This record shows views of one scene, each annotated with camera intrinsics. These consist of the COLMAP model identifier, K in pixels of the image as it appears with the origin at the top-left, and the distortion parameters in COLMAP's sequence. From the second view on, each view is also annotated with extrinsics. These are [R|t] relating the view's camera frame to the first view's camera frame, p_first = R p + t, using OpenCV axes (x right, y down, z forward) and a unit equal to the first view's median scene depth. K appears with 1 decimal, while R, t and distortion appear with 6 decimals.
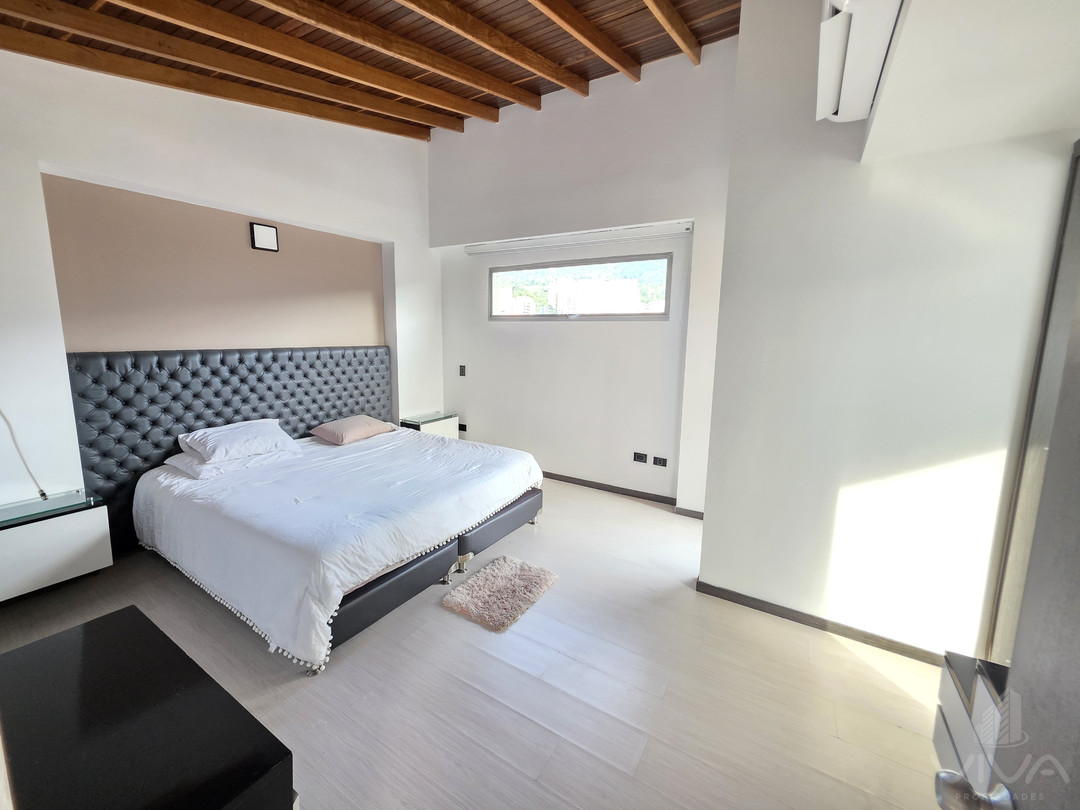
lens RADIAL K [[433.6, 0, 530.9], [0, 433.6, 390.2], [0, 0, 1]] dist [0.000540, -0.000090]
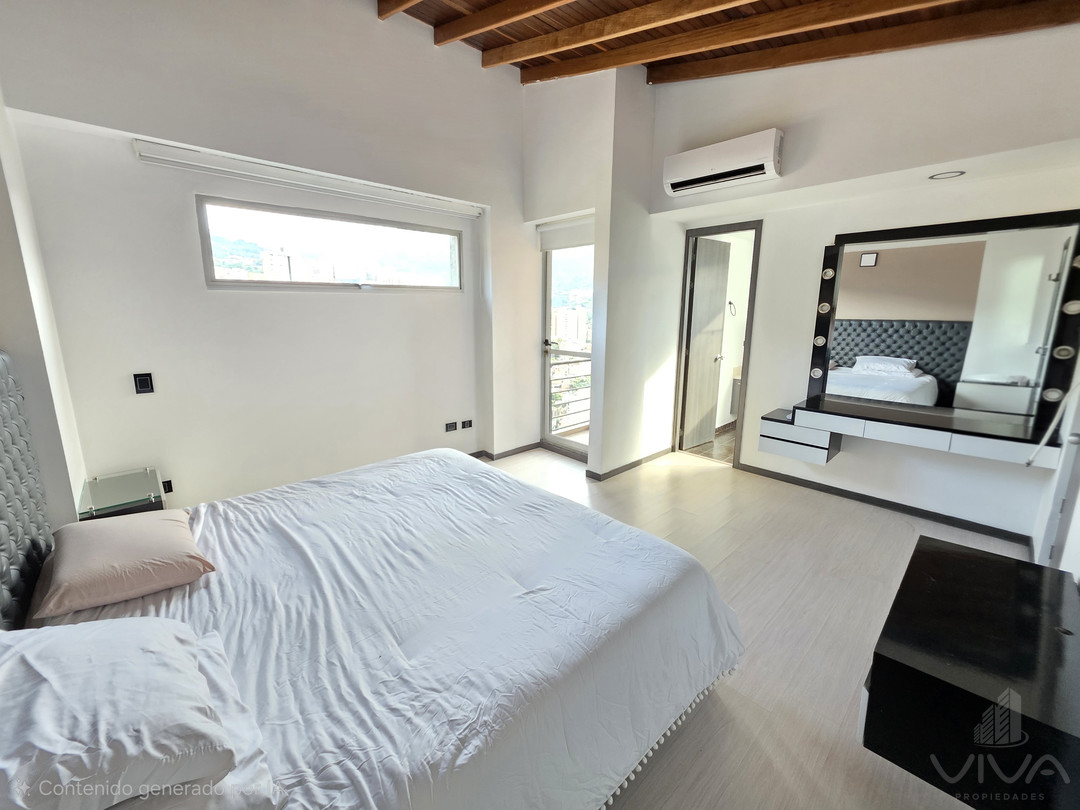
lens RADIAL K [[433.6, 0, 530.9], [0, 433.6, 390.2], [0, 0, 1]] dist [0.000540, -0.000090]
pose [[0.266809, -0.192869, 0.944253, -0.661012], [0.130438, 0.977982, 0.162901, -0.075671], [-0.954882, 0.079703, 0.286092, 0.503277]]
